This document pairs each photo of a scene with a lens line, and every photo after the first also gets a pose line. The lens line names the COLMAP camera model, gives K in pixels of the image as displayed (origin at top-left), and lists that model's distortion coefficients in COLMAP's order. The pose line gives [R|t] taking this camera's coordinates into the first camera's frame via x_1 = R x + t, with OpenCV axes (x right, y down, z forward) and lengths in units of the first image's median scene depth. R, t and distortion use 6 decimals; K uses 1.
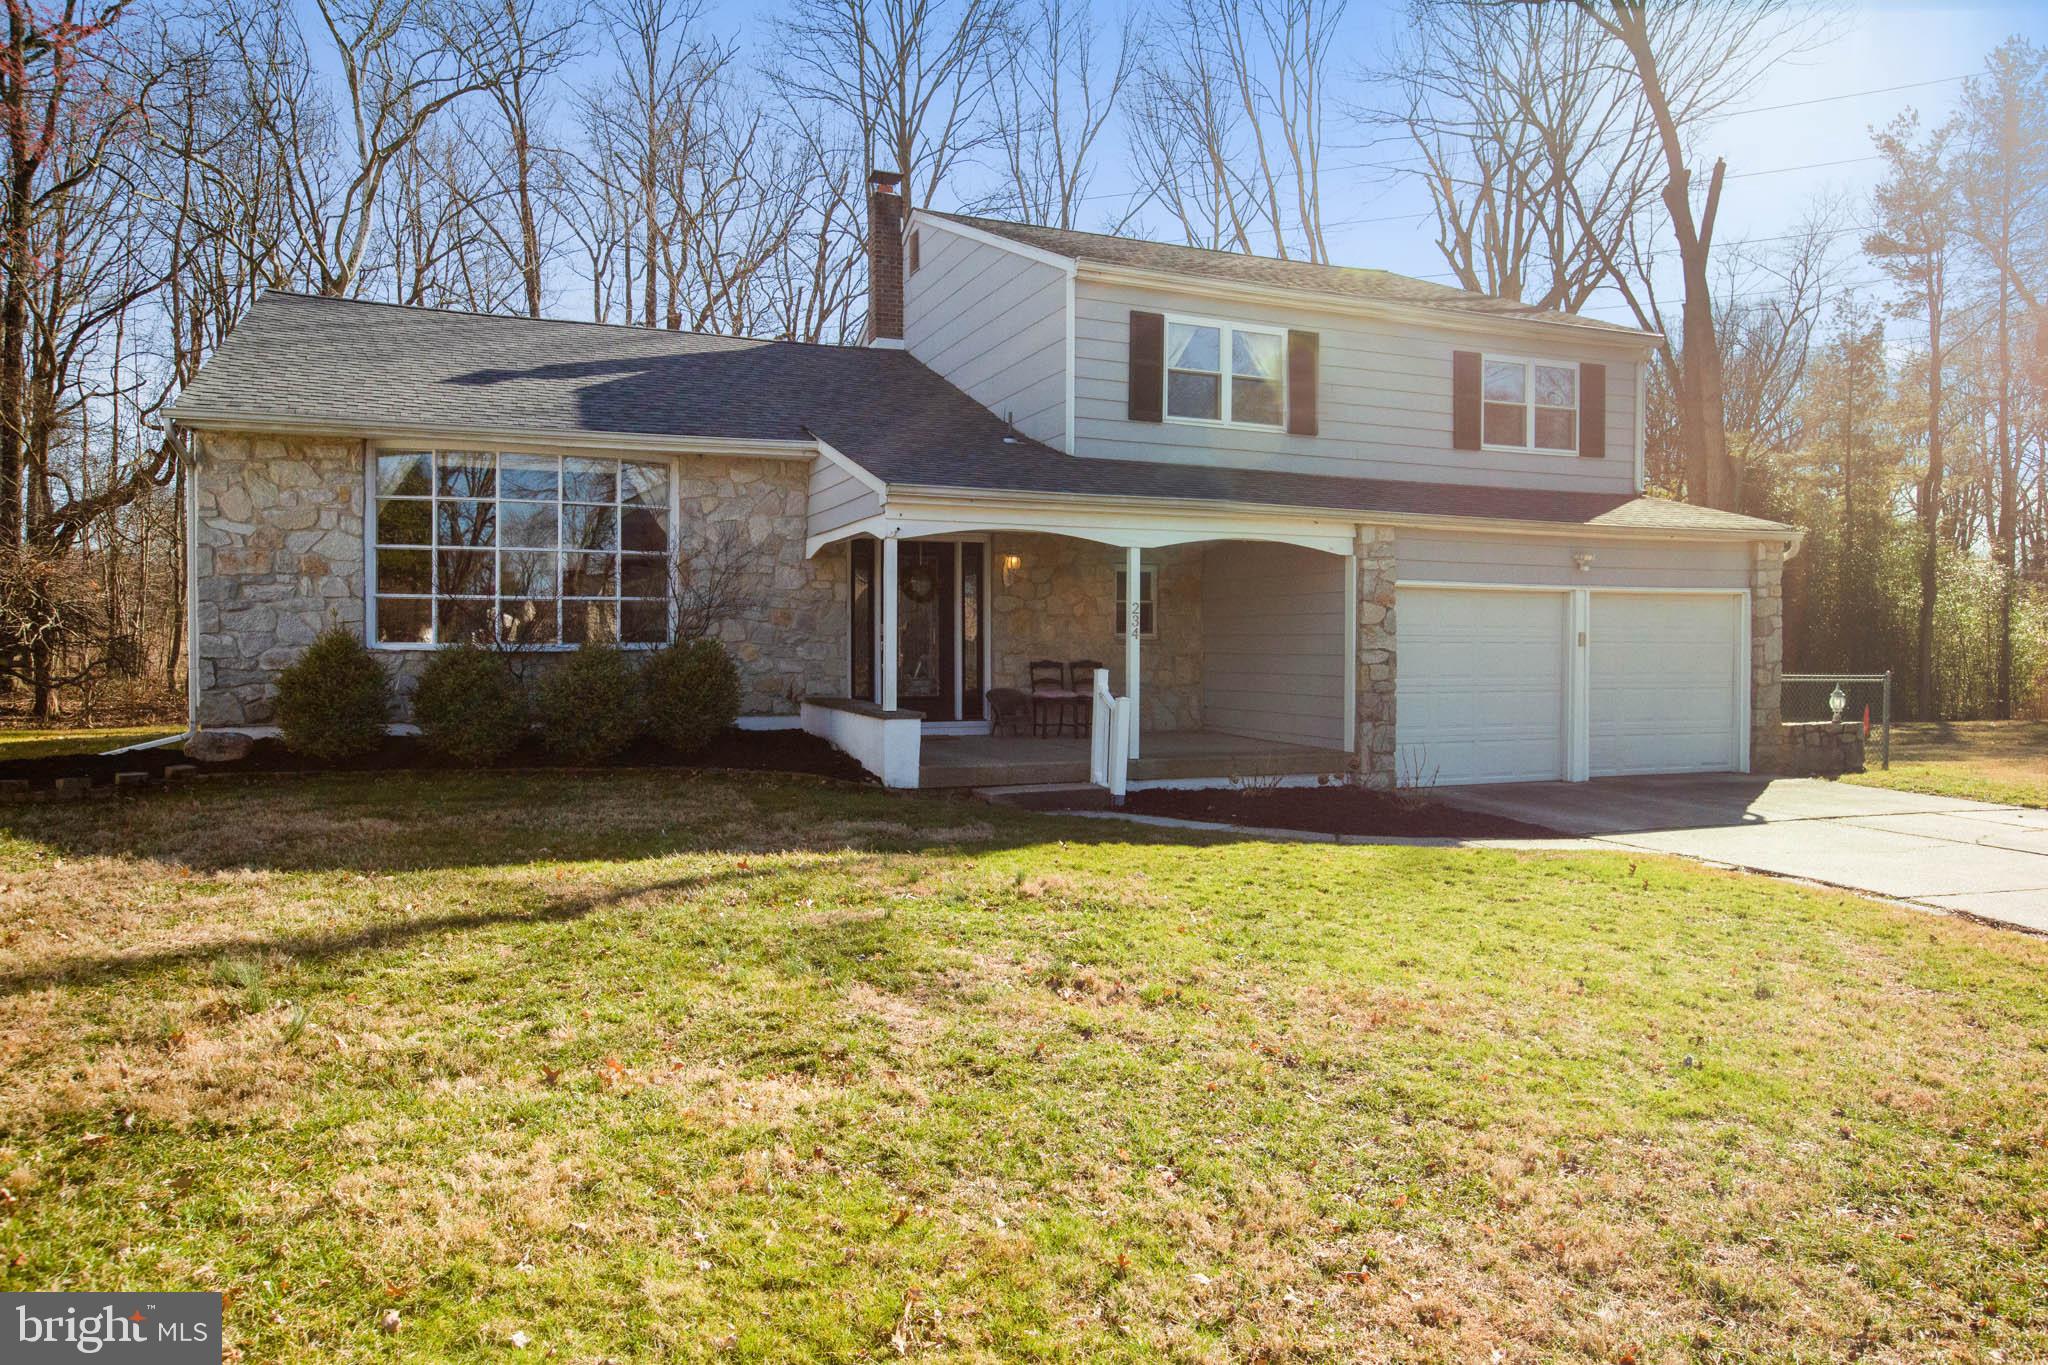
lens RADIAL K [[1359.0, 0, 1026.2], [0, 1359.0, 669.0], [0, 0, 1]] dist [-0.007785, 0.005156]
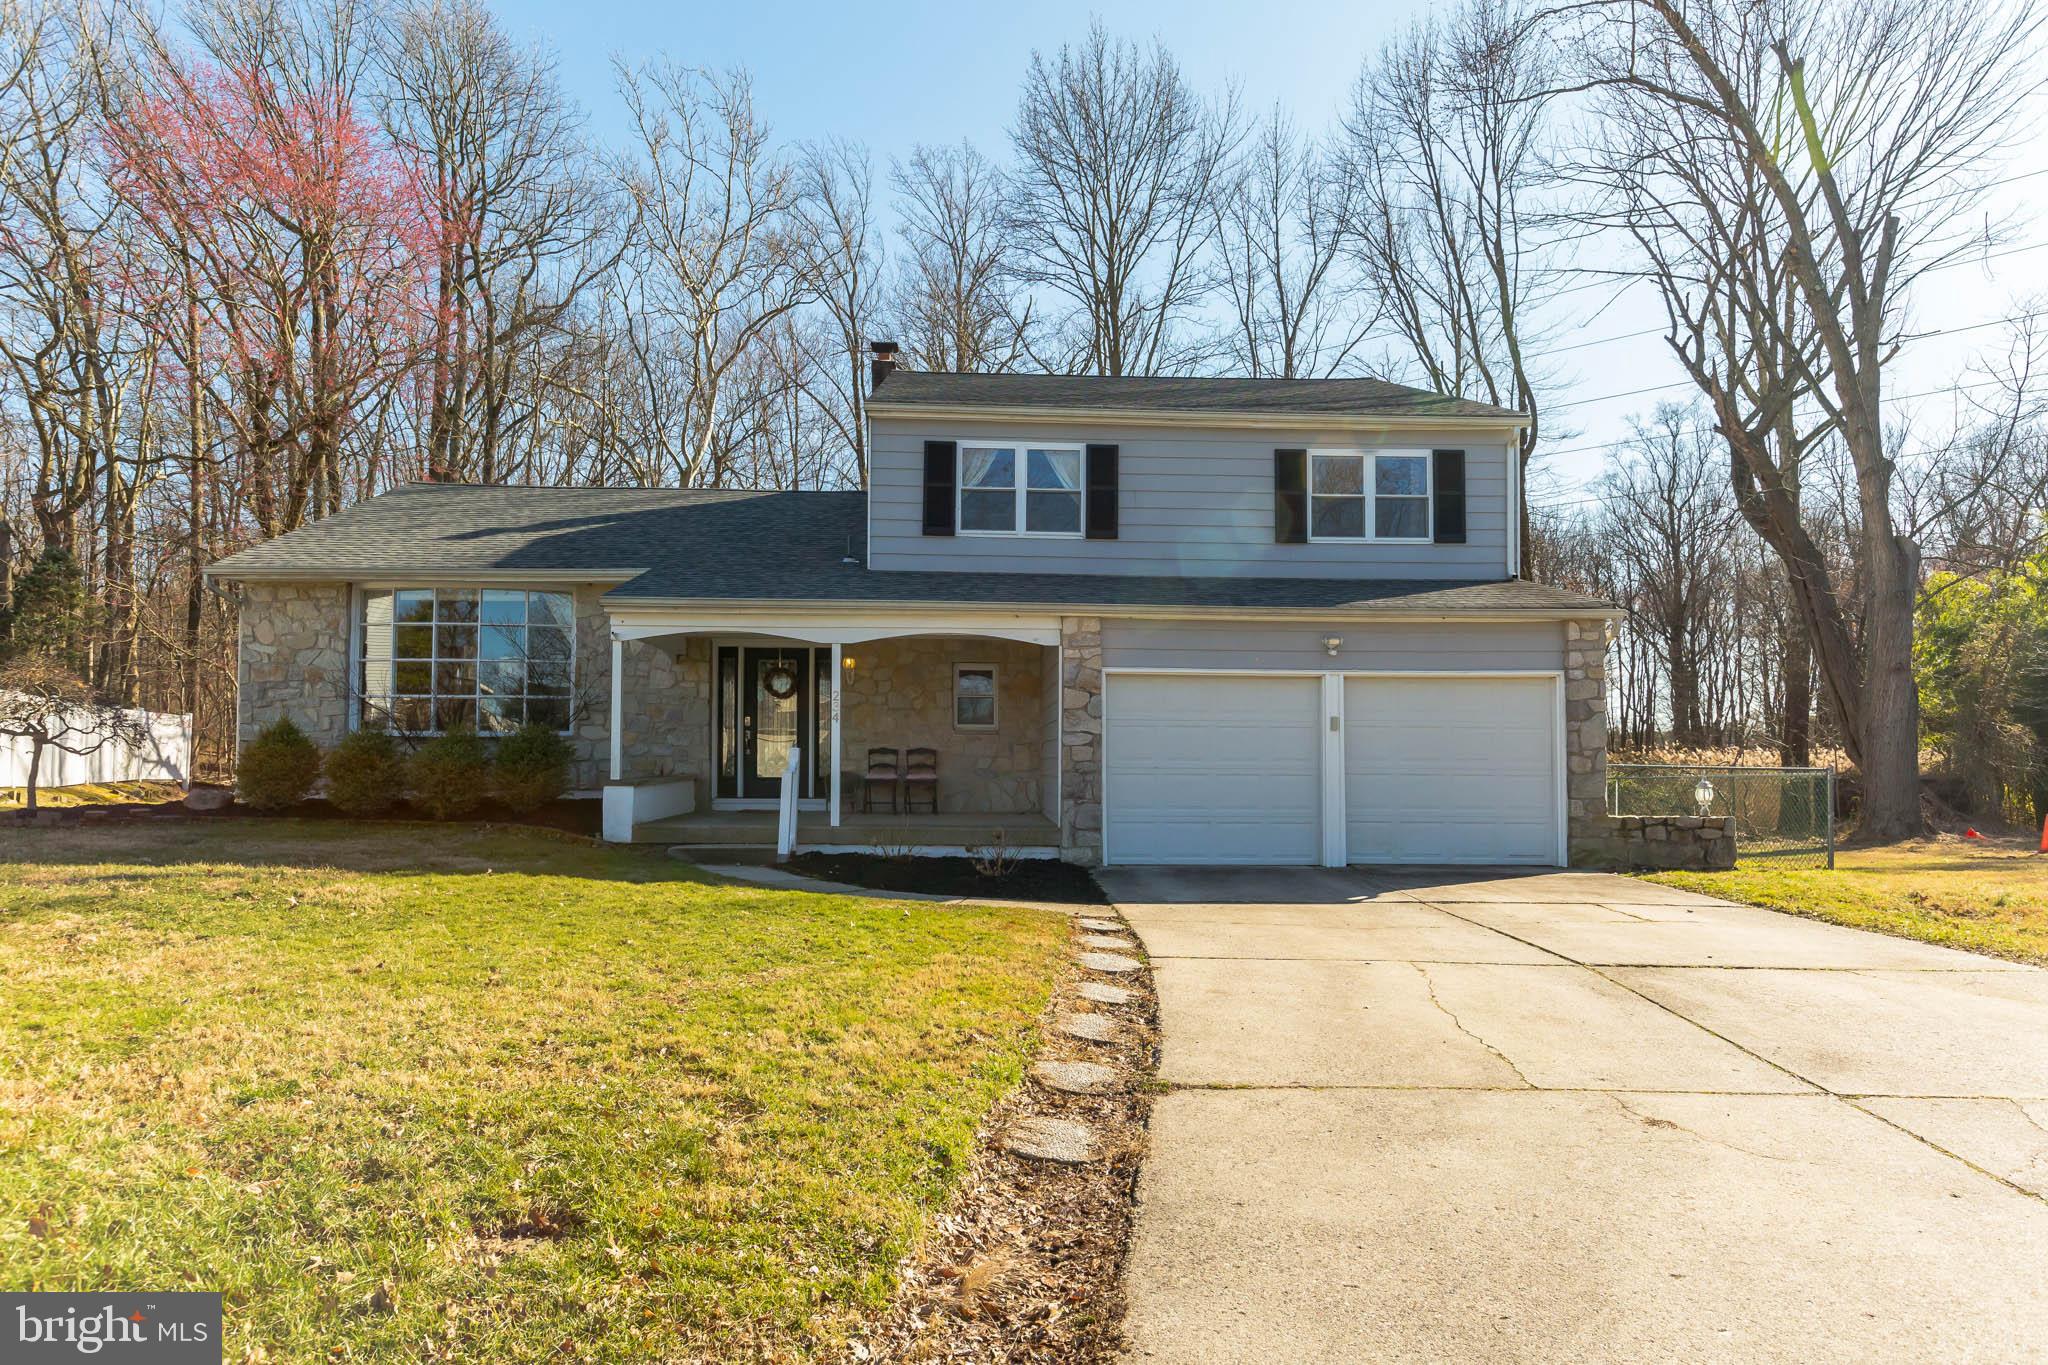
lens RADIAL K [[1238.1, 0, 1022.6], [0, 1238.1, 697.4], [0, 0, 1]] dist [0.003400, -0.004970]
pose [[0.929941, -0.016751, -0.367326, 0.528550], [-0.010337, 0.997376, -0.071652, 0.026209], [0.367562, 0.070429, 0.927328, 0.072889]]
